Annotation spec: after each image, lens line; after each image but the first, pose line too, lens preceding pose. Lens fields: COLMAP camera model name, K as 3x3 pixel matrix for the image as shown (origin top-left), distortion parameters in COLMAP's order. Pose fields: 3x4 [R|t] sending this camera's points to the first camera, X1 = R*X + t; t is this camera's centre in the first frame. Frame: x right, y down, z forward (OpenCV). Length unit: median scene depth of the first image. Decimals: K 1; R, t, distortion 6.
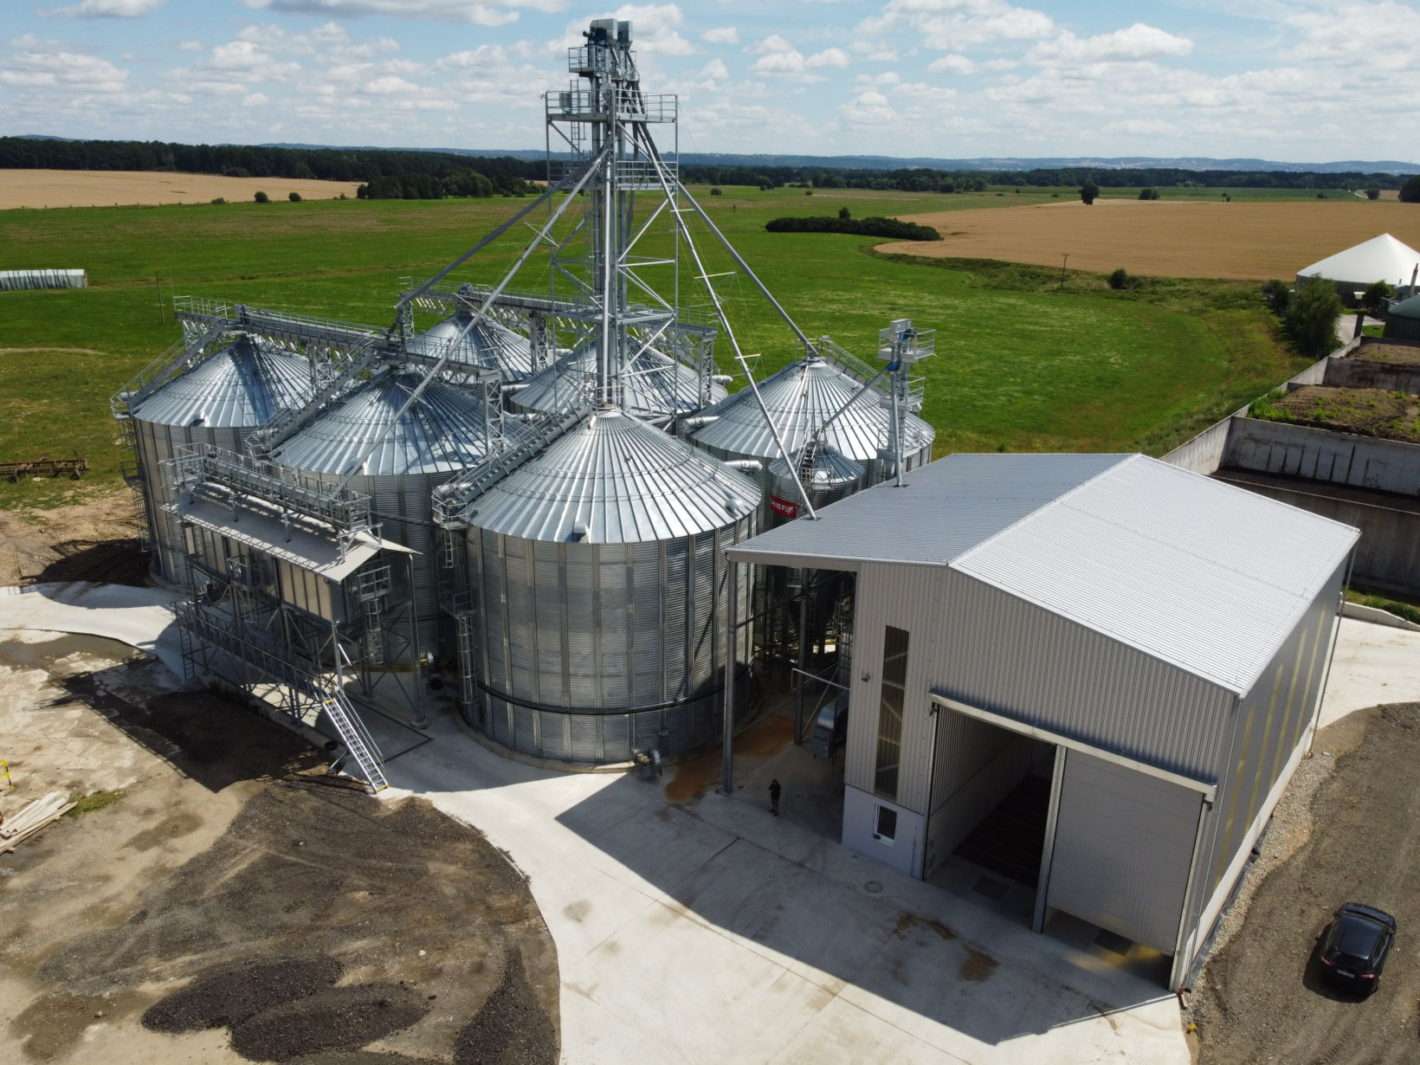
lens RADIAL K [[1086.9, 0, 710.0], [0, 1086.9, 532.5], [0, 0, 1]] dist [-0.006883, 0.002760]
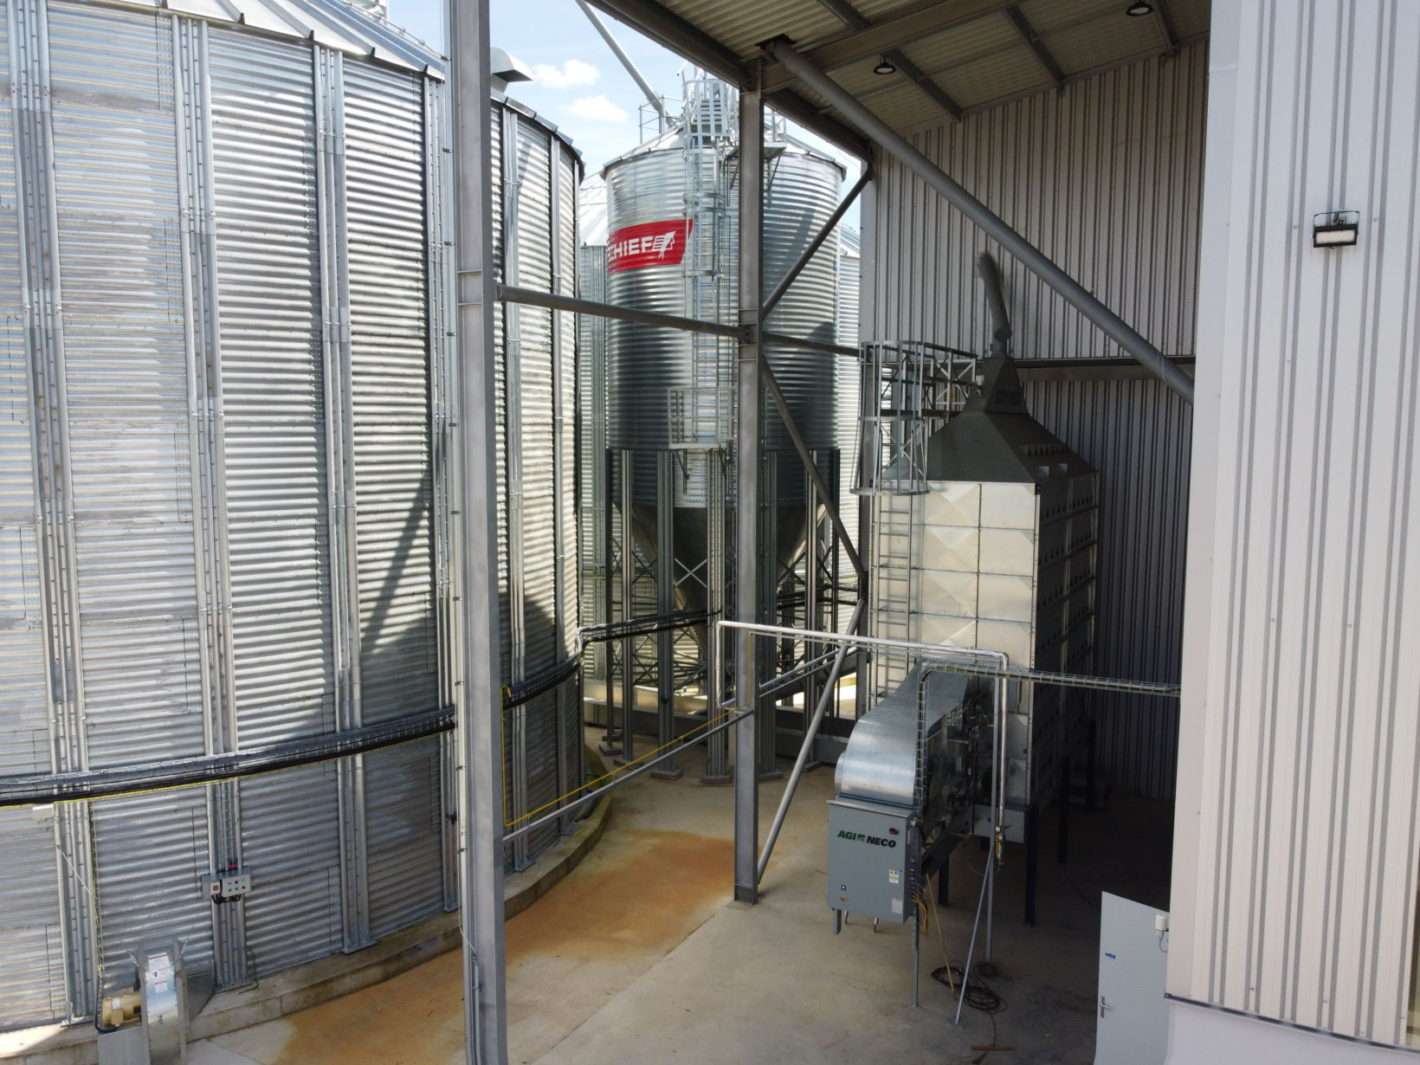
lens RADIAL K [[1086.9, 0, 710.0], [0, 1086.9, 532.5], [0, 0, 1]] dist [-0.006883, 0.002760]
pose [[0.984250, -0.026657, 0.174762, 0.023452], [0.066171, 0.972254, -0.224372, 0.163282], [-0.163932, 0.232403, 0.958705, 0.704089]]
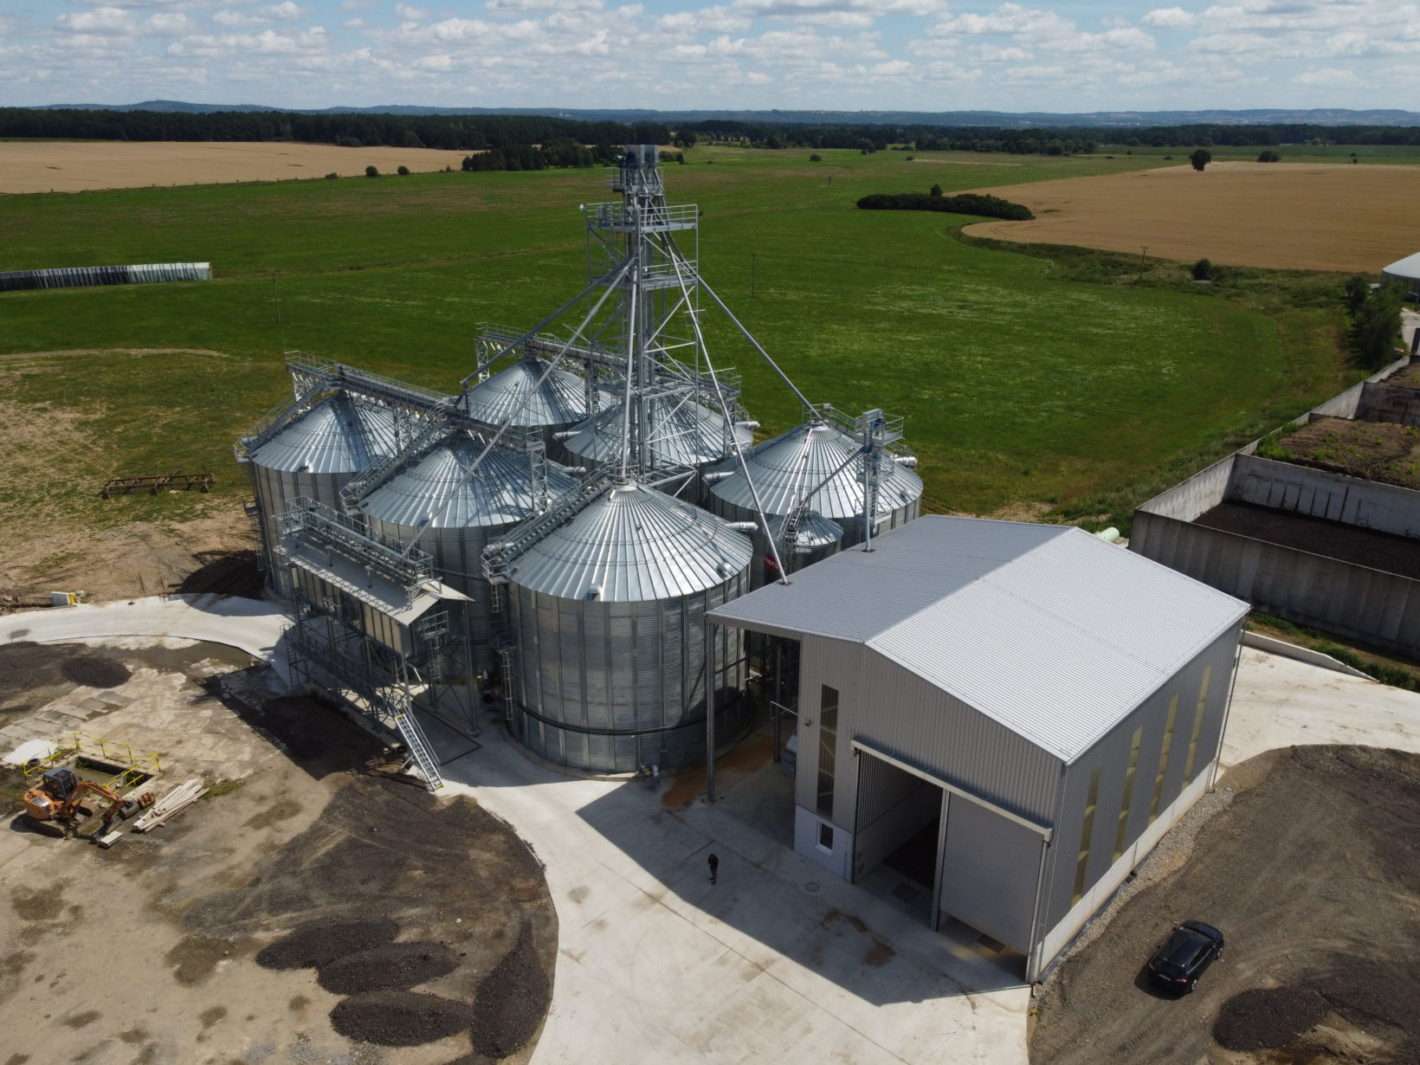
lens RADIAL K [[1086.9, 0, 710.0], [0, 1086.9, 532.5], [0, 0, 1]] dist [-0.006883, 0.002760]
pose [[0.995797, 0.022664, -0.088745, 0.109953], [-0.019472, 0.999138, 0.036670, -0.105456], [0.089499, -0.034788, 0.995379, -0.206924]]
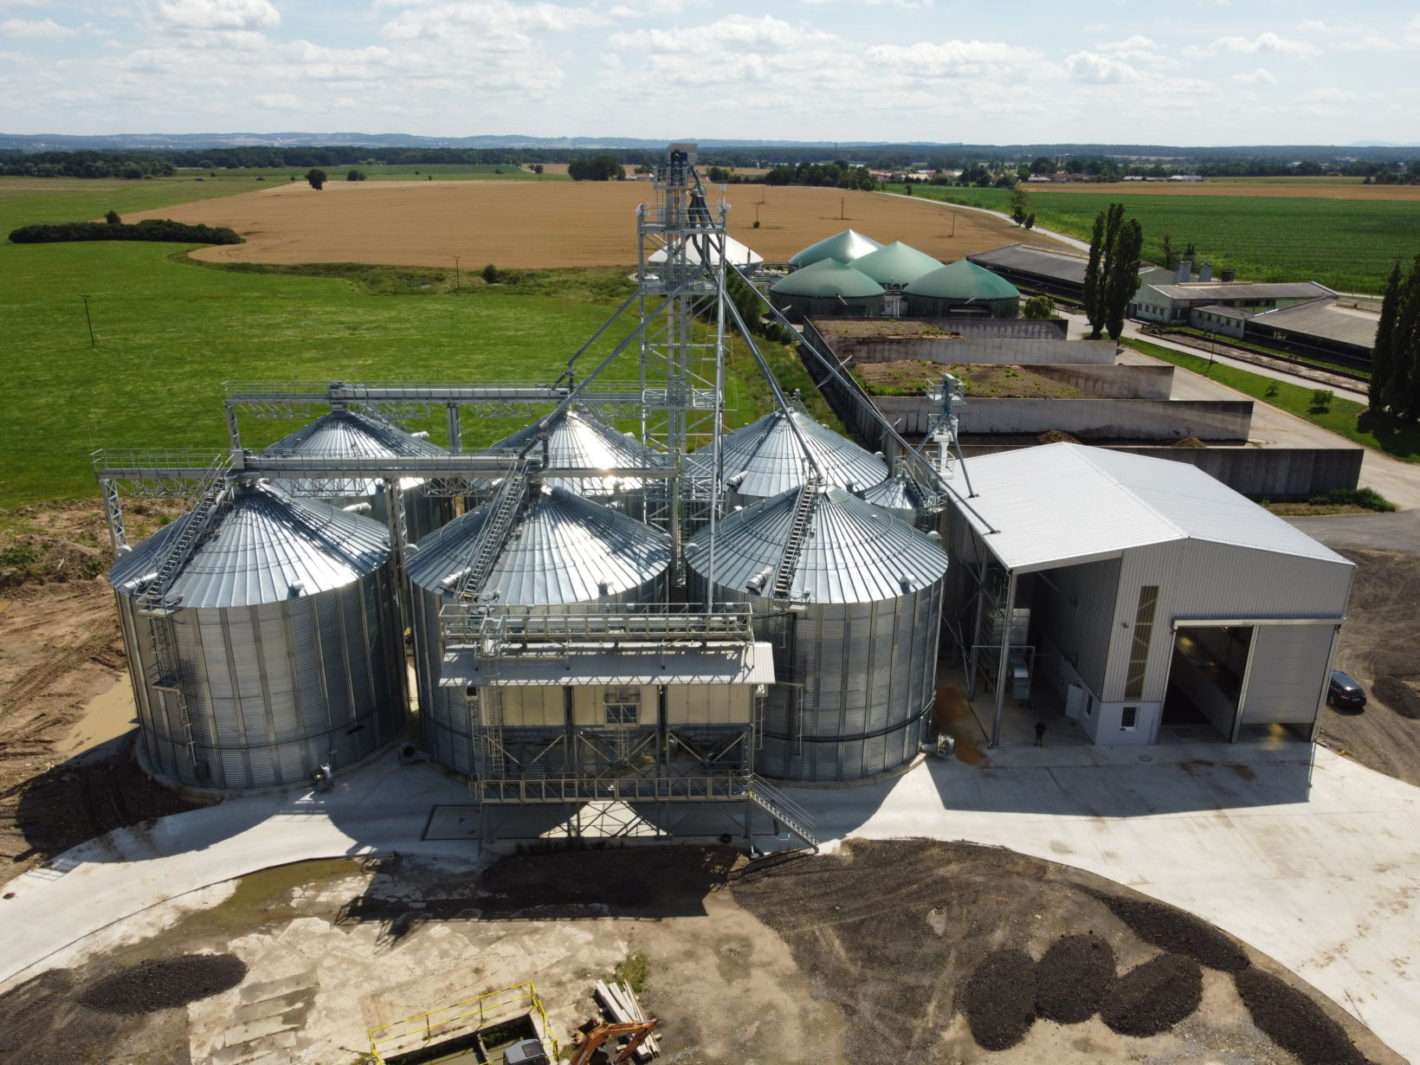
lens RADIAL K [[1096.1, 0, 715.5], [0, 1096.1, 530.5], [0, 0, 1]] dist [-0.007374, 0.000389]
pose [[0.757139, -0.224142, 0.613597, -0.938952], [0.213544, 0.972612, 0.091787, -0.199798], [-0.617365, 0.061535, 0.784266, 0.132064]]
